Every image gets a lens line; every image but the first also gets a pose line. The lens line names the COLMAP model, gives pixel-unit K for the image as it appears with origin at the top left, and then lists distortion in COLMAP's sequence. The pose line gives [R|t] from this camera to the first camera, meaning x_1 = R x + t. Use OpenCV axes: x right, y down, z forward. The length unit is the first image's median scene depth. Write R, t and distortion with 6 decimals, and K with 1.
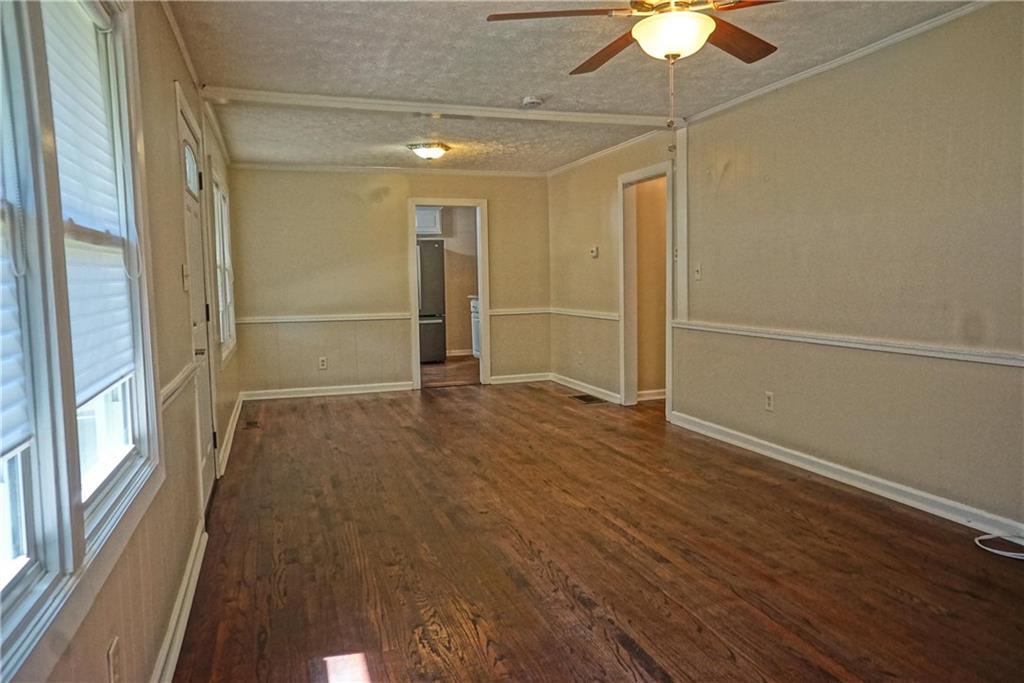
lens RADIAL K [[694.1, 0, 516.2], [0, 694.1, 339.9], [0, 0, 1]] dist [-0.064417, 0.095430]
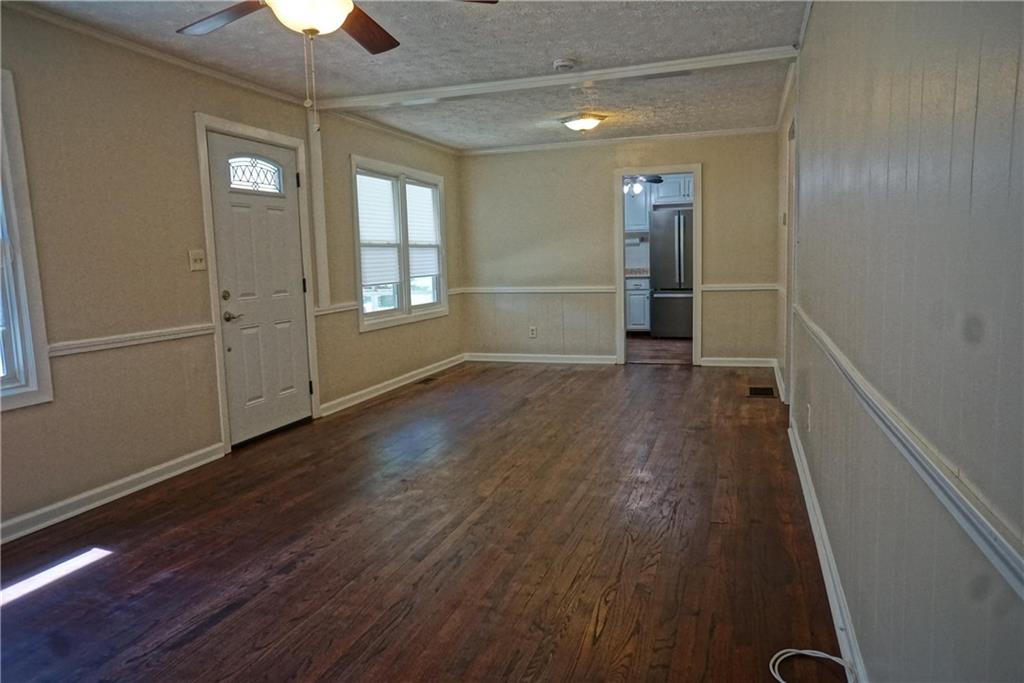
lens RADIAL K [[694.1, 0, 516.2], [0, 694.1, 339.9], [0, 0, 1]] dist [-0.064417, 0.095430]
pose [[0.793209, 0.067116, -0.605240, 0.769752], [-0.039083, 0.997469, 0.059390, -0.037054], [0.607694, -0.023453, 0.793825, 0.291920]]
